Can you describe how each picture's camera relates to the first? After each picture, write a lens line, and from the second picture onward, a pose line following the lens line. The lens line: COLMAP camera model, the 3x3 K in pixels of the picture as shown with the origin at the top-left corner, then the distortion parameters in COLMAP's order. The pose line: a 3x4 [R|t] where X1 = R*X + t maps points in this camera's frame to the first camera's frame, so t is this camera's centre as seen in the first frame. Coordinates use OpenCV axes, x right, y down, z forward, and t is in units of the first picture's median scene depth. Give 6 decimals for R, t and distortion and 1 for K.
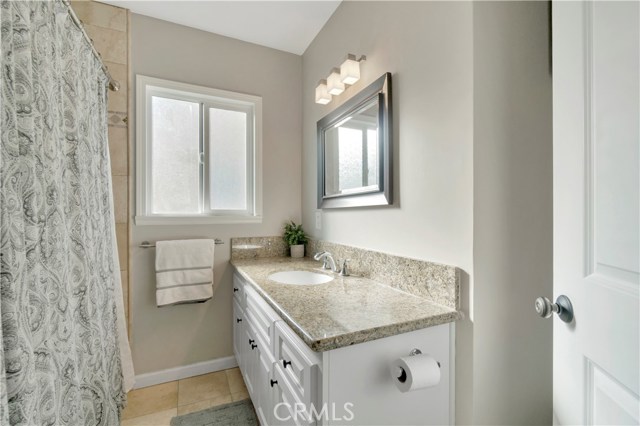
lens RADIAL K [[277.4, 0, 315.4], [0, 277.4, 210.0], [0, 0, 1]] dist [-0.004814, -0.000748]
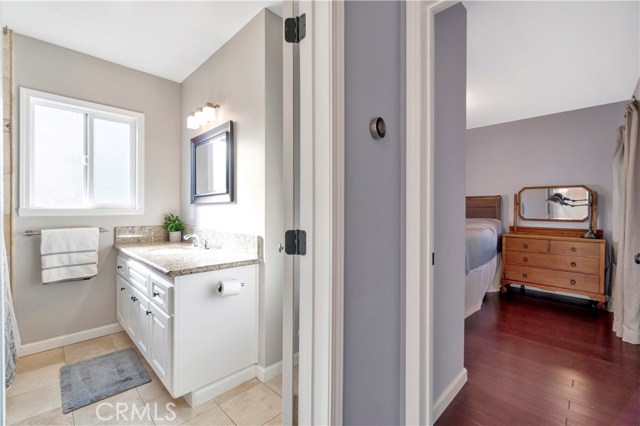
lens RADIAL K [[277.4, 0, 315.4], [0, 277.4, 210.0], [0, 0, 1]] dist [-0.004814, -0.000748]
pose [[0.942280, 0.003687, 0.334805, 0.135316], [-0.008064, 0.999899, 0.011685, 0.004808], [-0.334728, -0.013710, 0.942215, -0.501021]]
